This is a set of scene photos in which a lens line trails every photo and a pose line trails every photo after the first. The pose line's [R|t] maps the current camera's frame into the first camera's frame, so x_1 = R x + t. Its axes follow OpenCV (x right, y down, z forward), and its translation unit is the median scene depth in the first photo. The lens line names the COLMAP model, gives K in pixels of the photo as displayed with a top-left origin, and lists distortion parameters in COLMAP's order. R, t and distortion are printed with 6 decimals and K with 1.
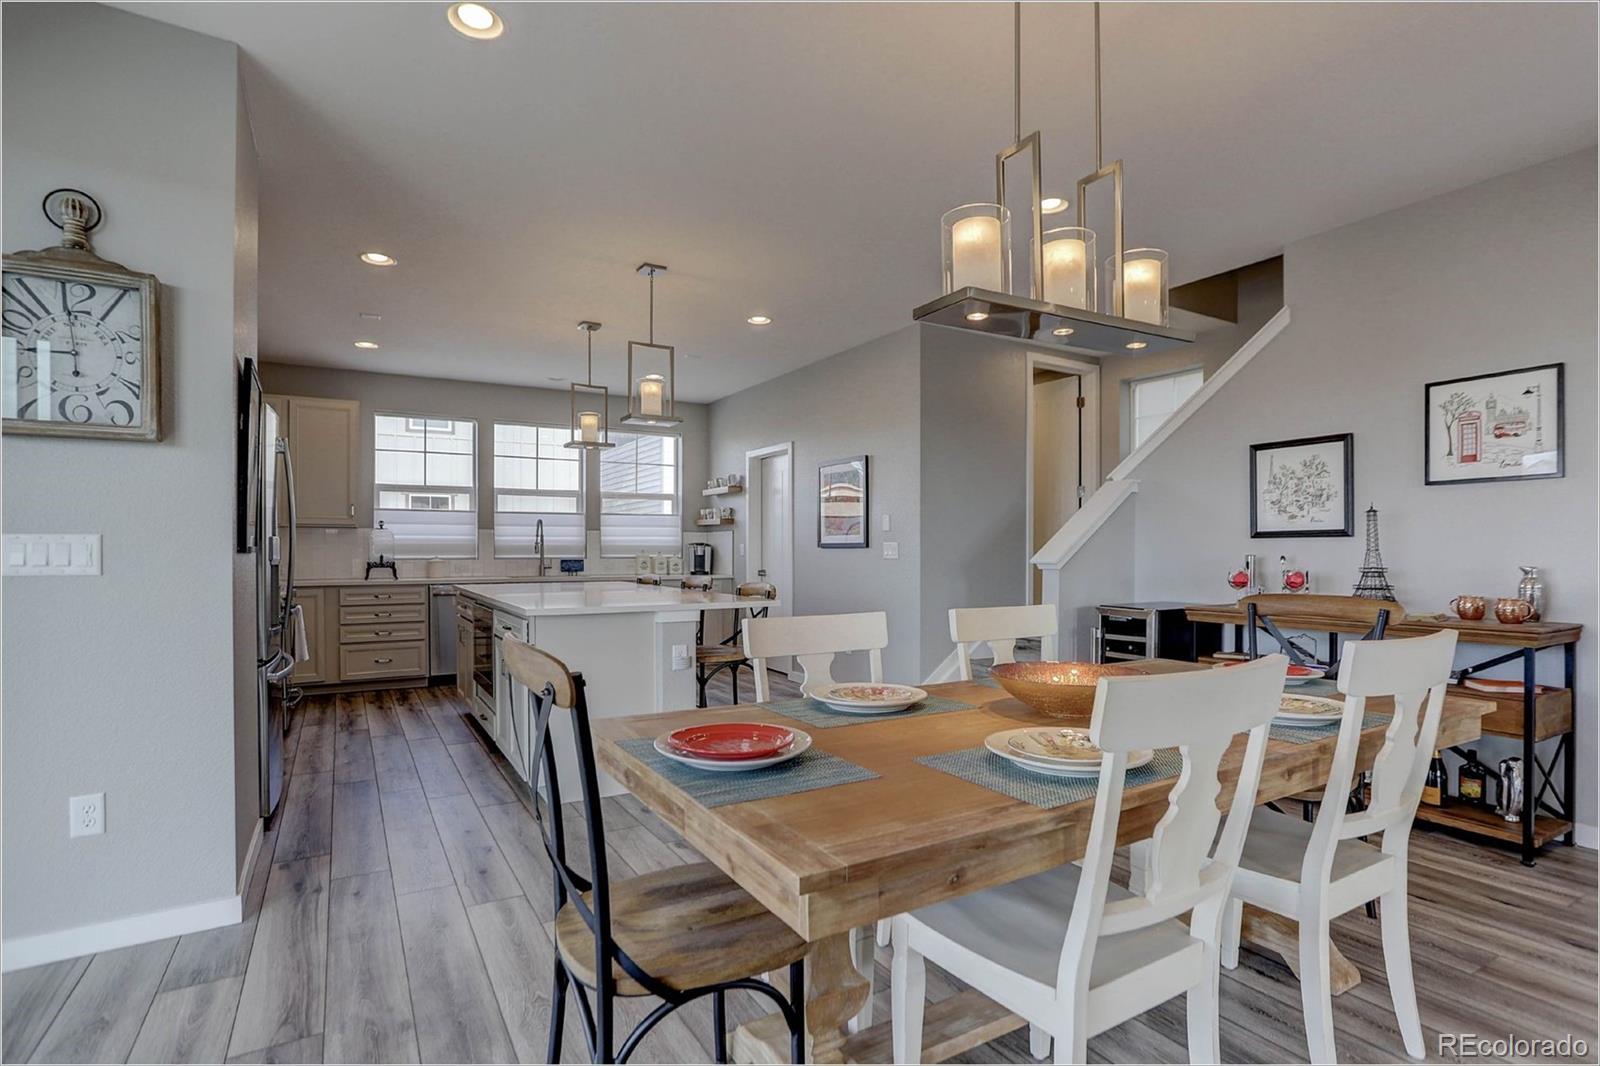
lens RADIAL K [[783.4, 0, 800.9], [0, 783.4, 546.6], [0, 0, 1]] dist [-0.006490, -0.001490]
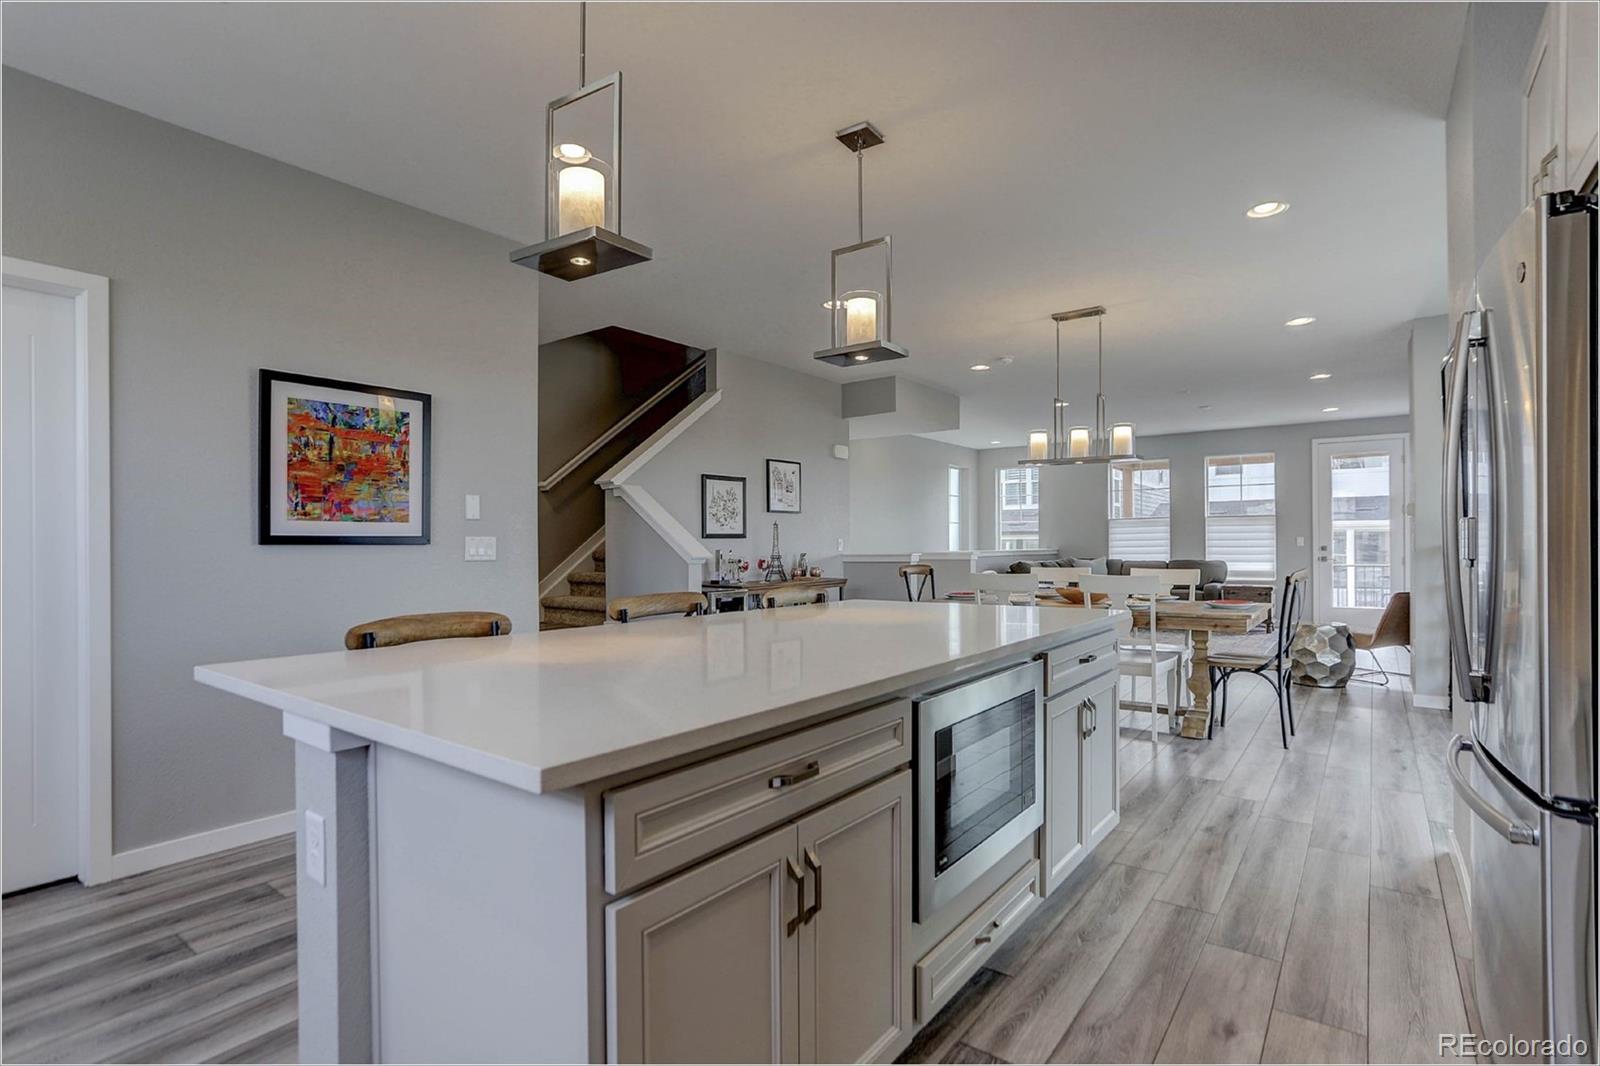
lens RADIAL K [[794.6, 0, 799.3], [0, 794.6, 536.6], [0, 0, 1]] dist [-0.004571, 0.001544]
pose [[-0.400743, 0.014570, 0.916075, -1.032111], [0.006045, 0.999894, -0.013258, 0.009753], [-0.916171, 0.000225, -0.400788, 1.719497]]
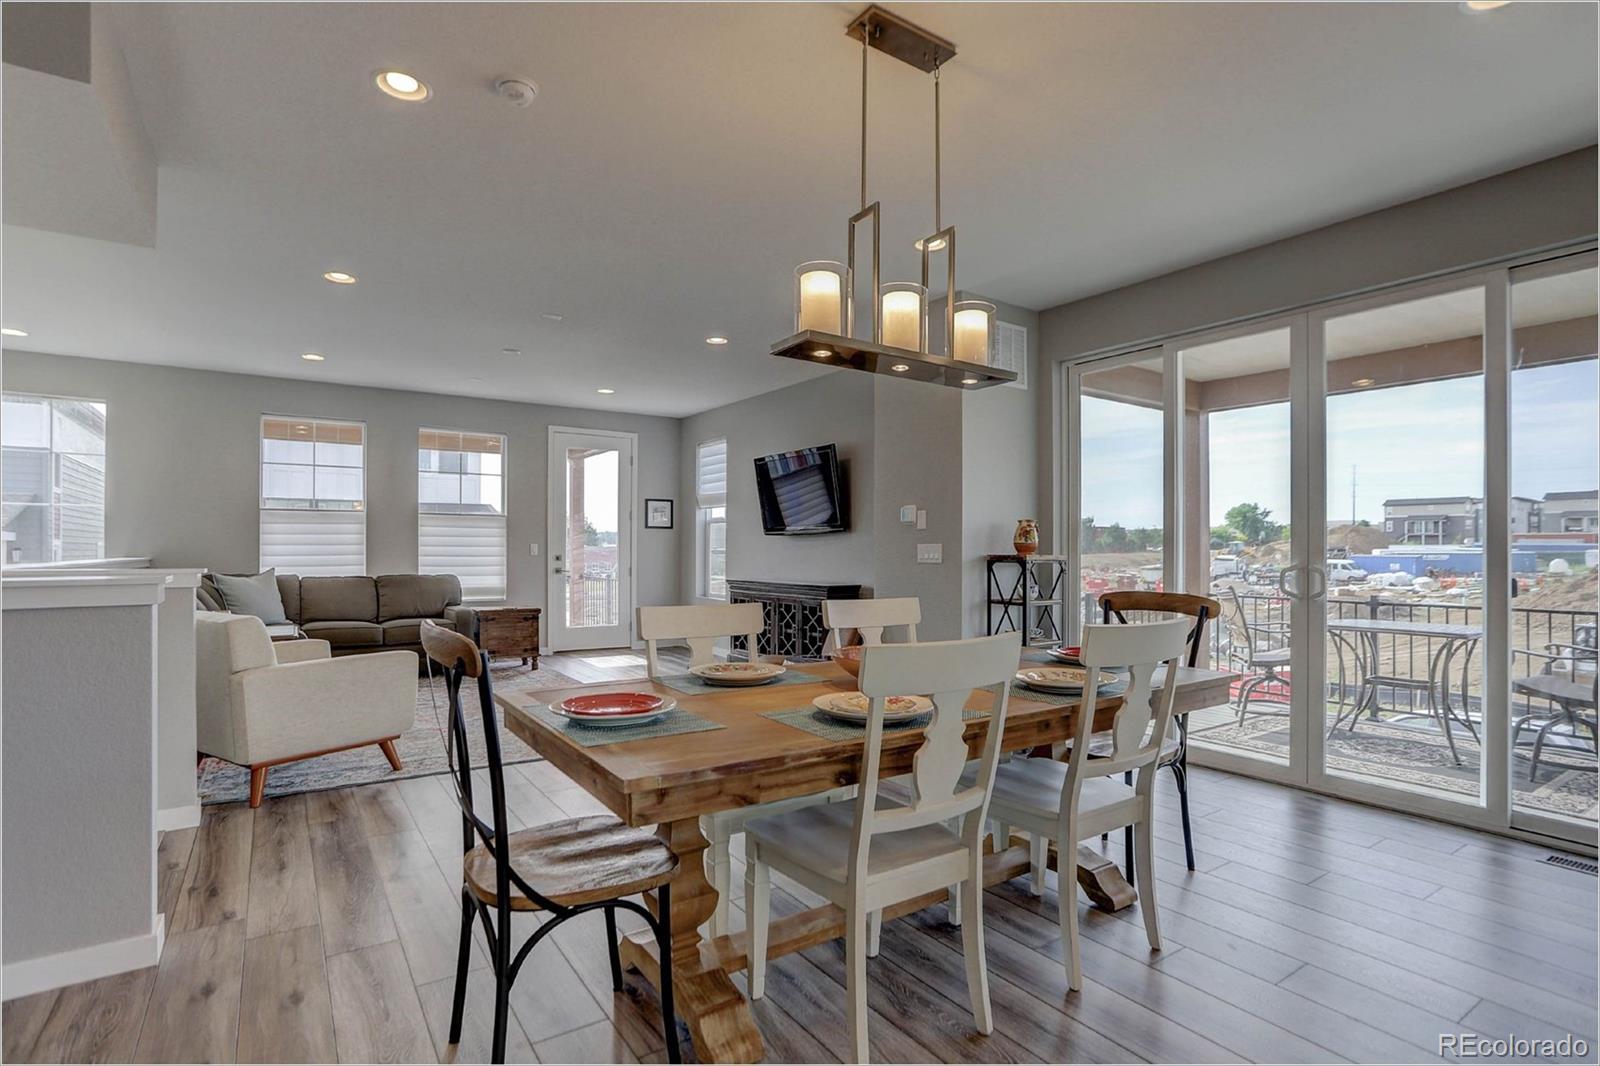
lens RADIAL K [[783.4, 0, 809.7], [0, 783.4, 541.5], [0, 0, 1]] dist [-0.006490, -0.001490]
pose [[-0.997726, -0.004387, -0.067264, 0.269467], [-0.003466, 0.999899, -0.013794, 0.006053], [0.067317, -0.013530, -0.997640, 1.244968]]
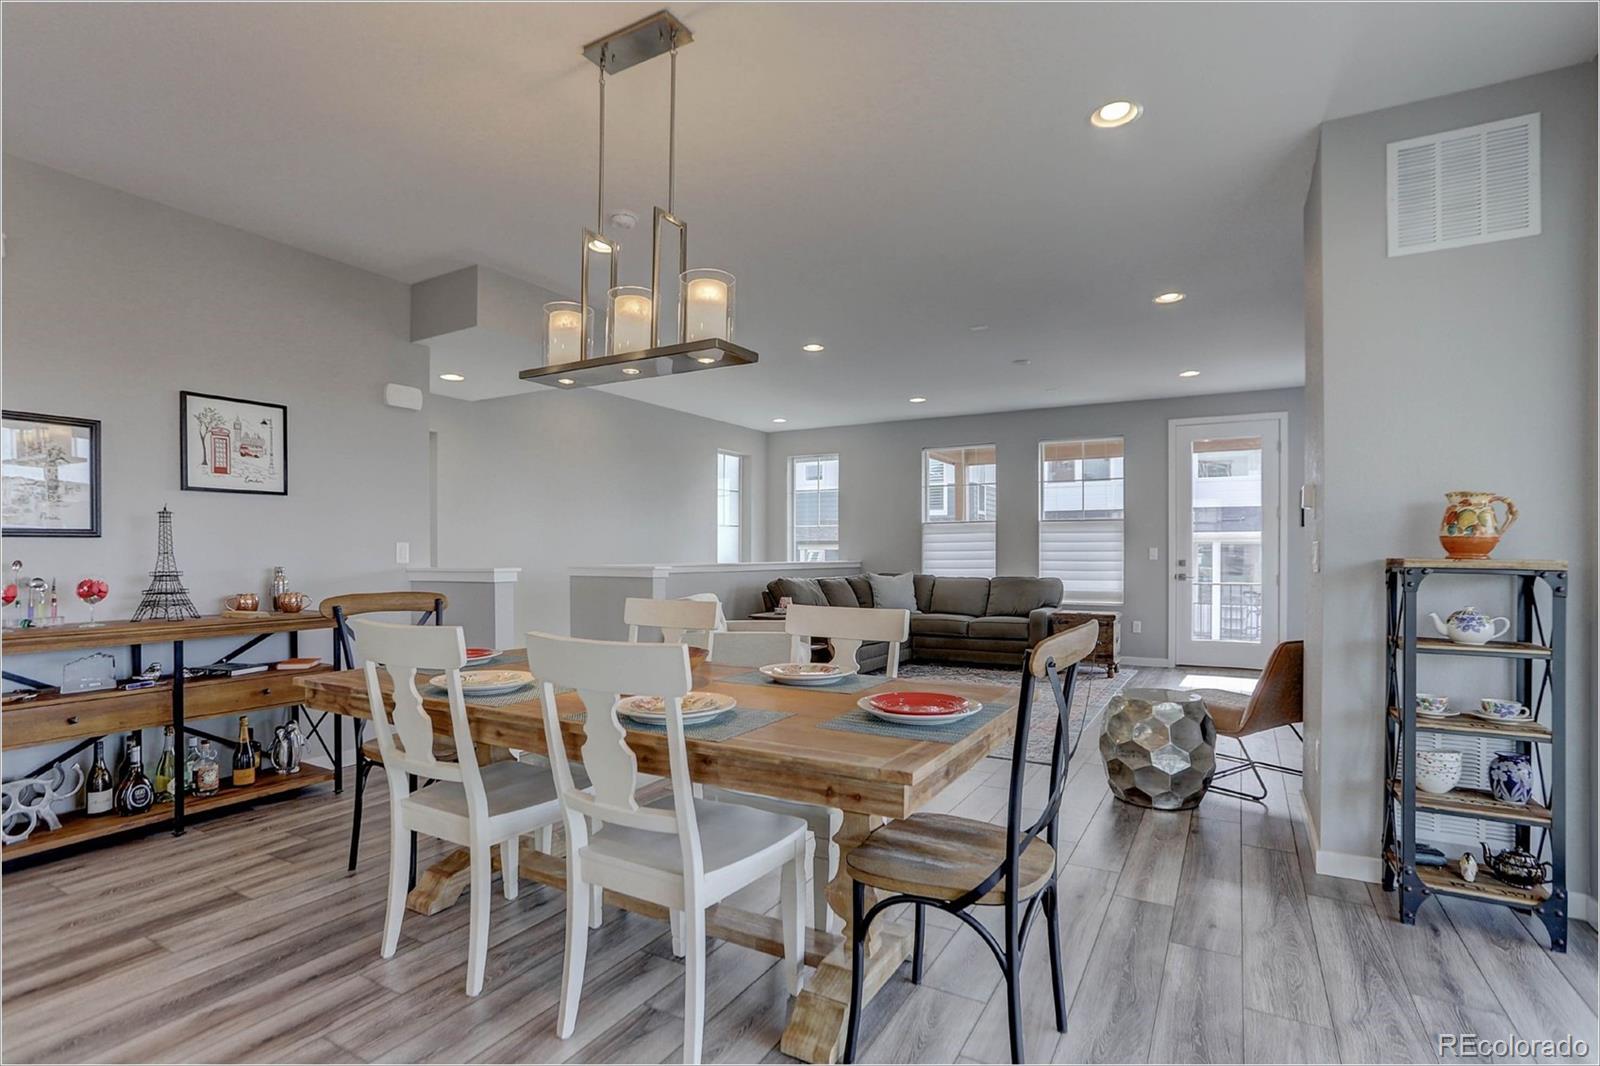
lens RADIAL K [[783.4, 0, 793.8], [0, 783.4, 547.5], [0, 0, 1]] dist [-0.006490, -0.001490]
pose [[-0.498301, 0.008860, 0.866959, -0.488757], [-0.001339, 0.999939, -0.010988, 0.007655], [-0.867003, -0.006636, -0.498259, 0.813745]]
